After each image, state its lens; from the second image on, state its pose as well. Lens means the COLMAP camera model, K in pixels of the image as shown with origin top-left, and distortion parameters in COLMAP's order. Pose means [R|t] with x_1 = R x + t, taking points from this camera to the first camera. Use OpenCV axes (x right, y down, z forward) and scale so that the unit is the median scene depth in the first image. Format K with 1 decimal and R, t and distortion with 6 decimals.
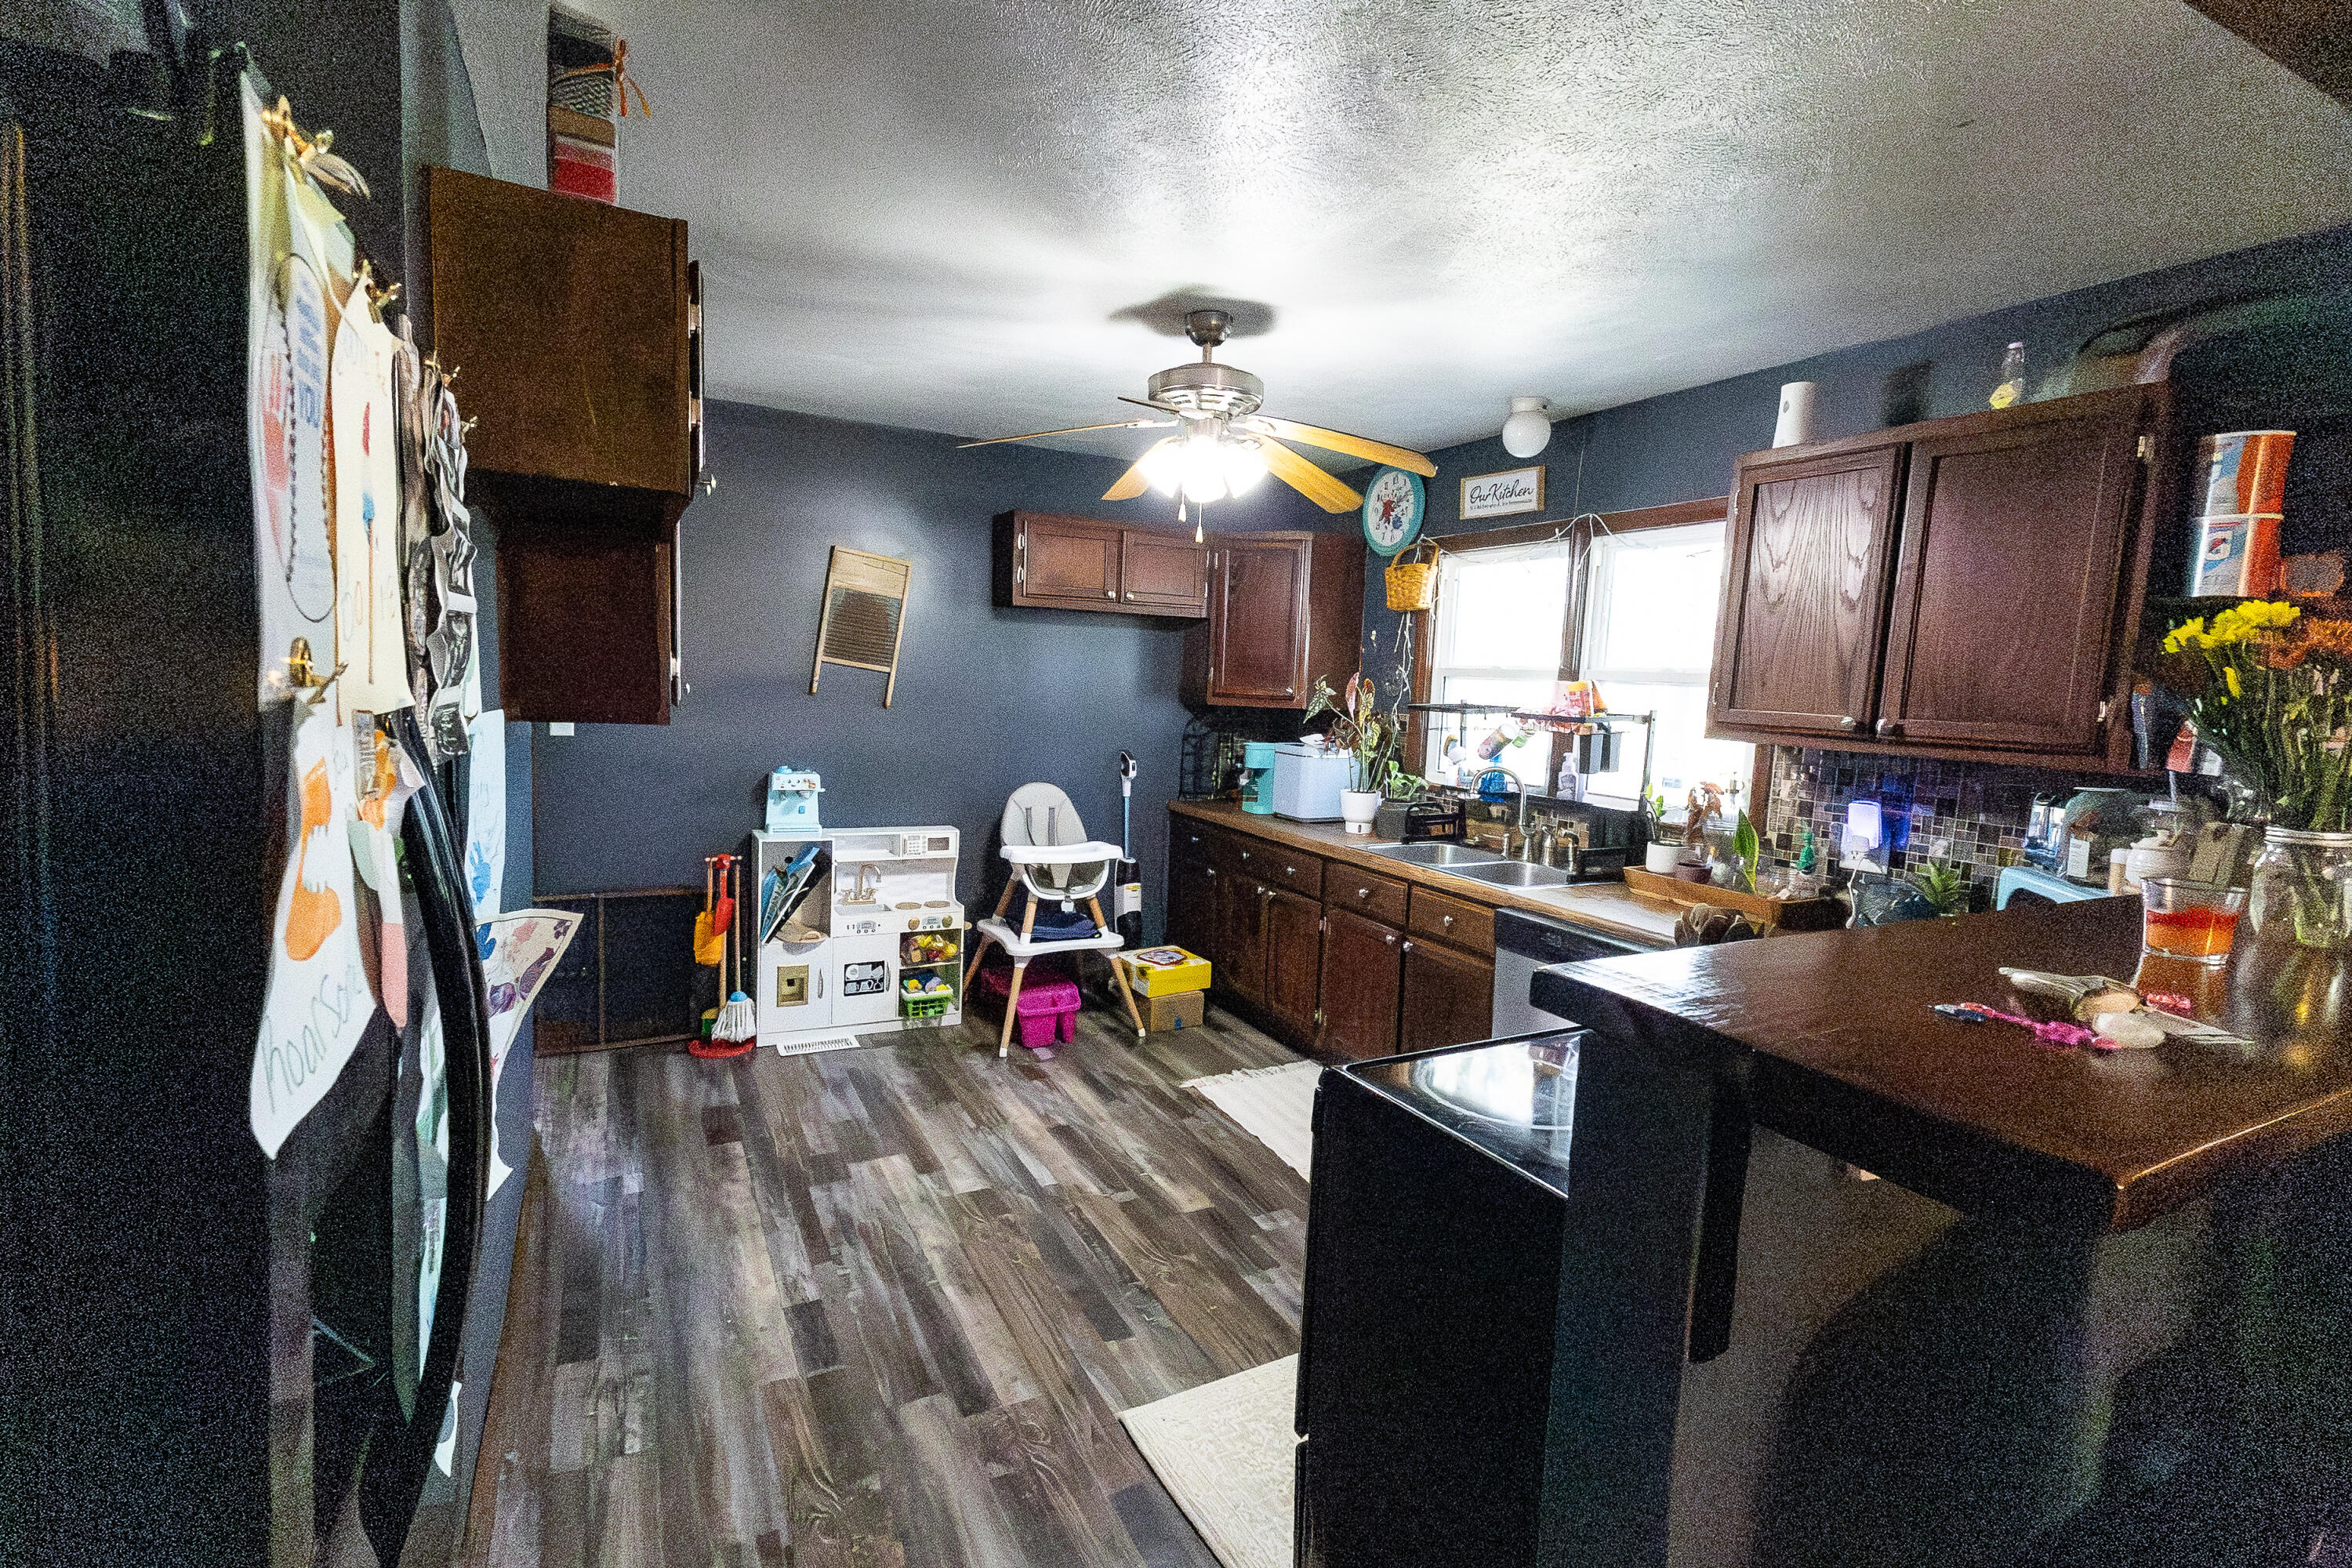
lens RADIAL K [[1083.5, 0, 1176.0], [0, 1083.5, 784.0], [0, 0, 1]] dist [0.001502, -0.000249]
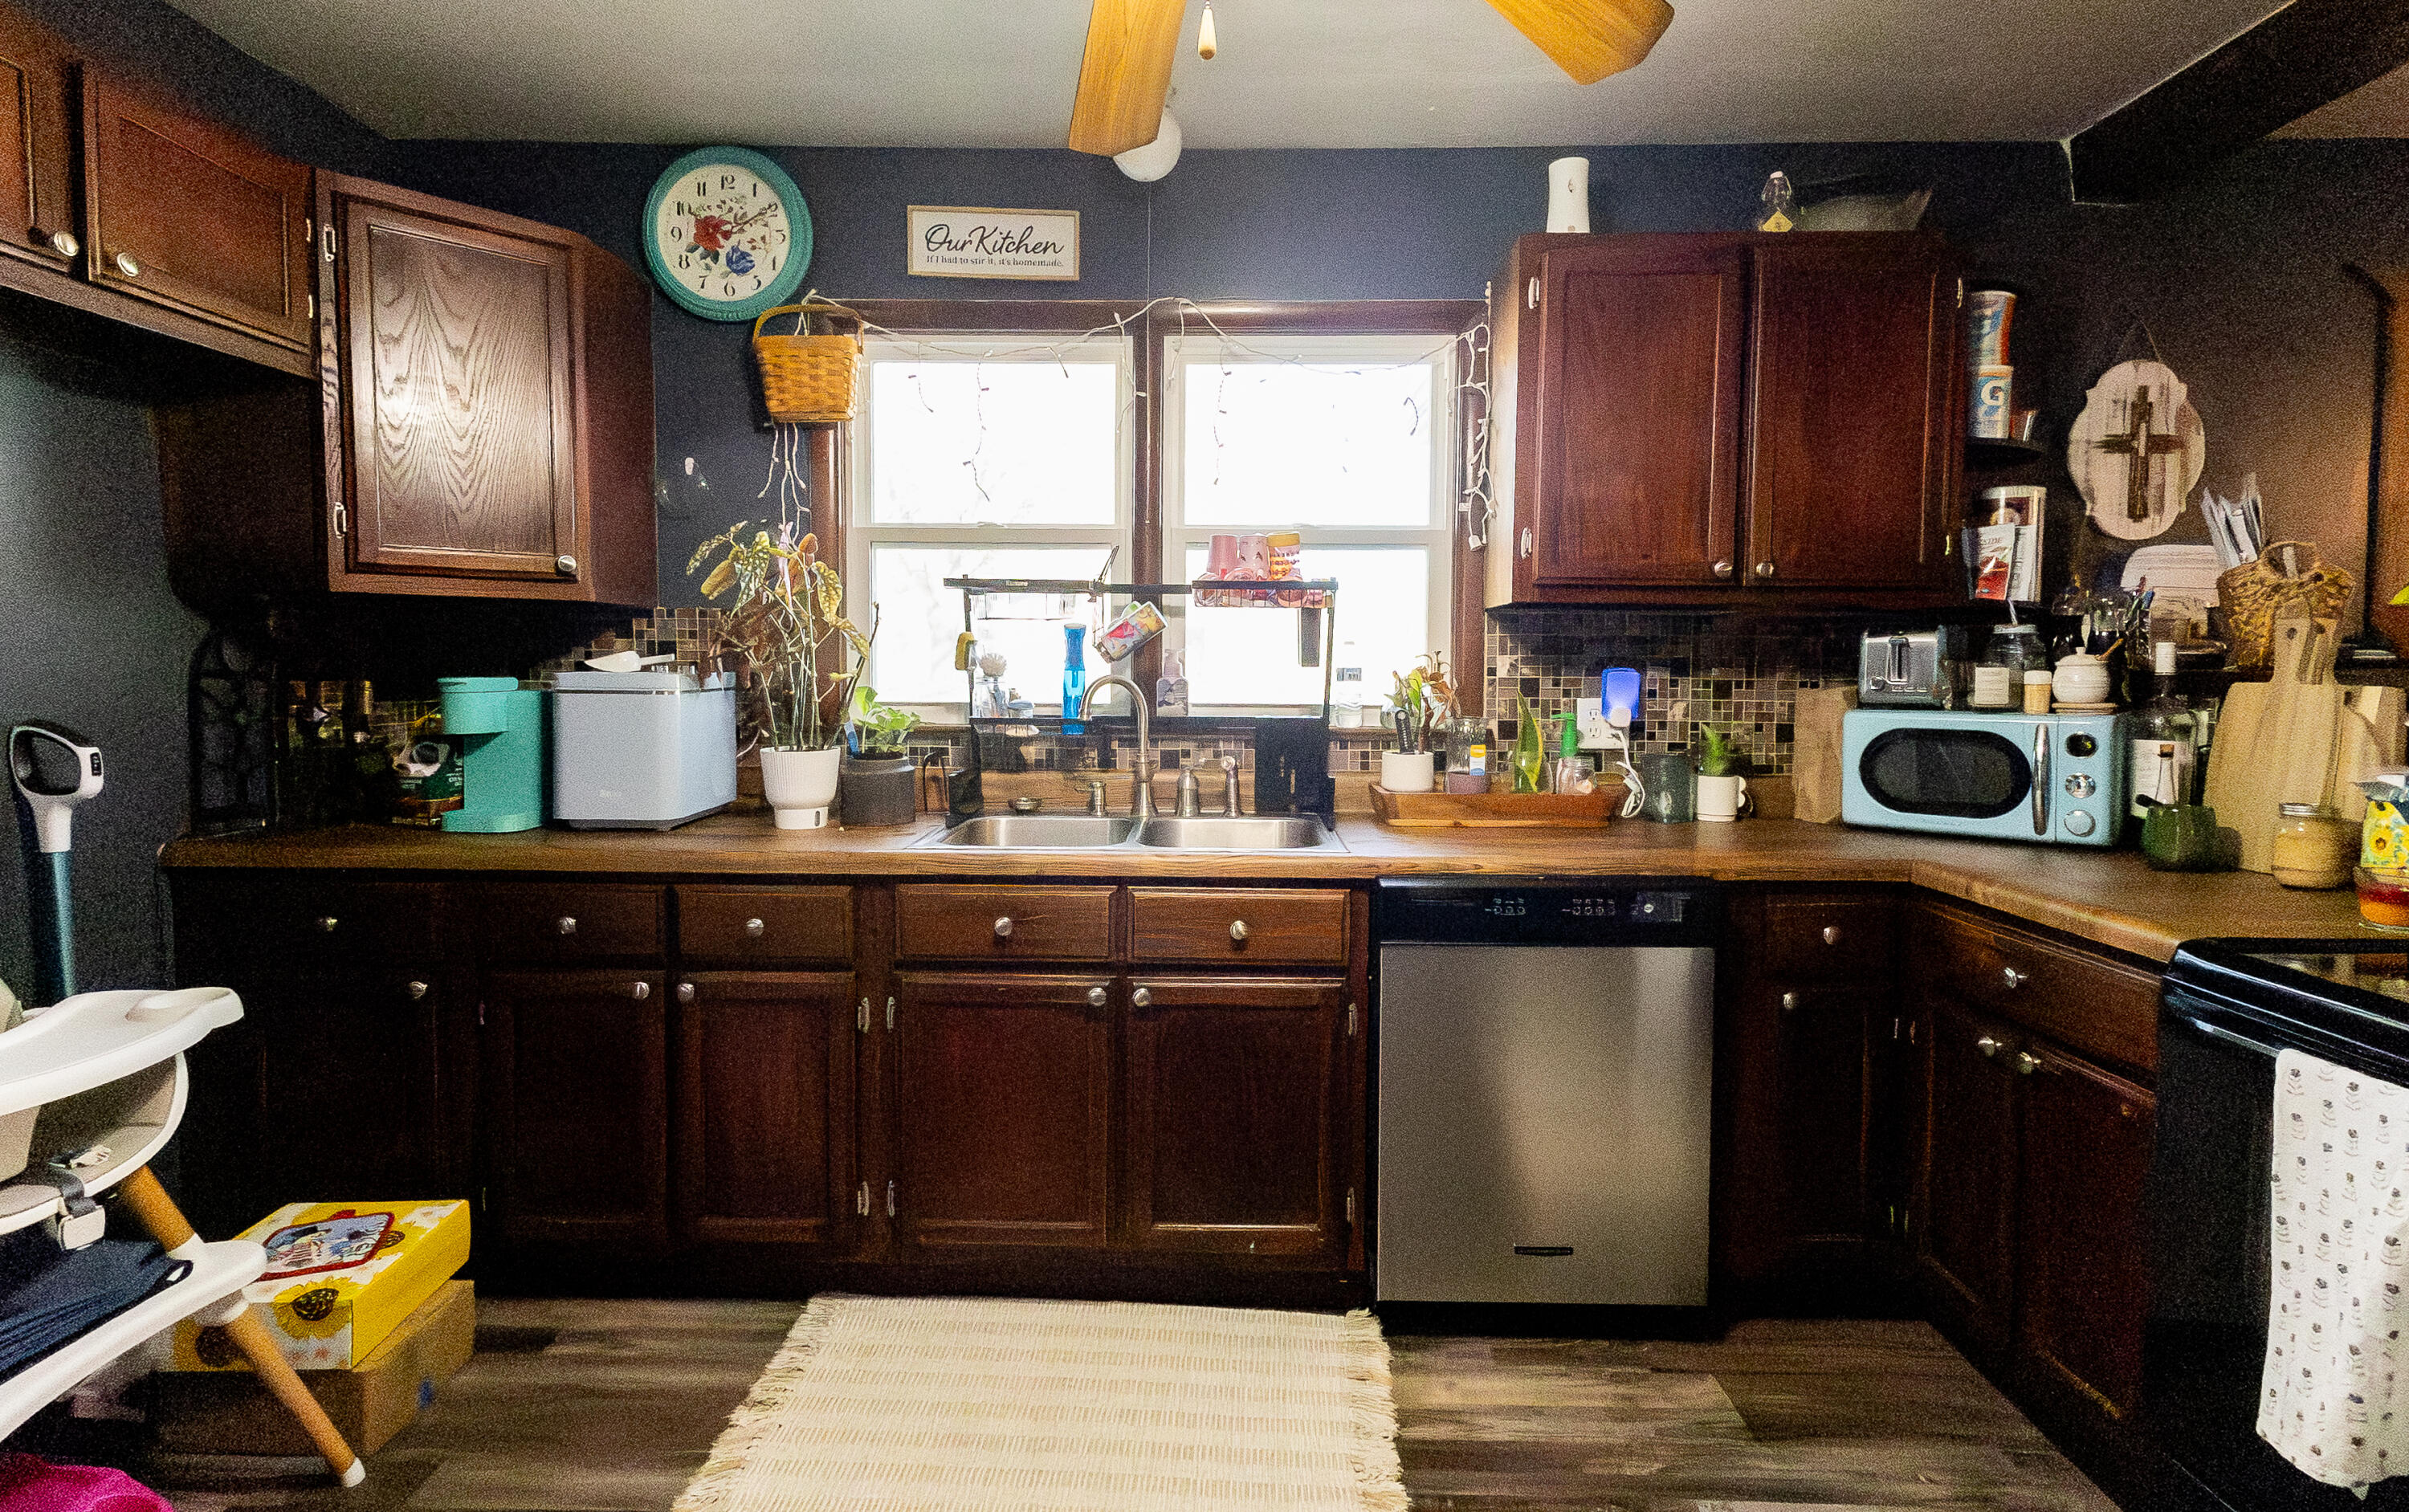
lens RADIAL K [[1127.6, 0, 1201.8], [0, 1127.6, 714.9], [0, 0, 1]] dist [0.037335, -0.024748]
pose [[0.472761, -0.079749, 0.877575, -0.229031], [0.102901, 0.994079, 0.034902, -0.009291], [-0.875162, 0.073803, 0.478168, 0.582773]]
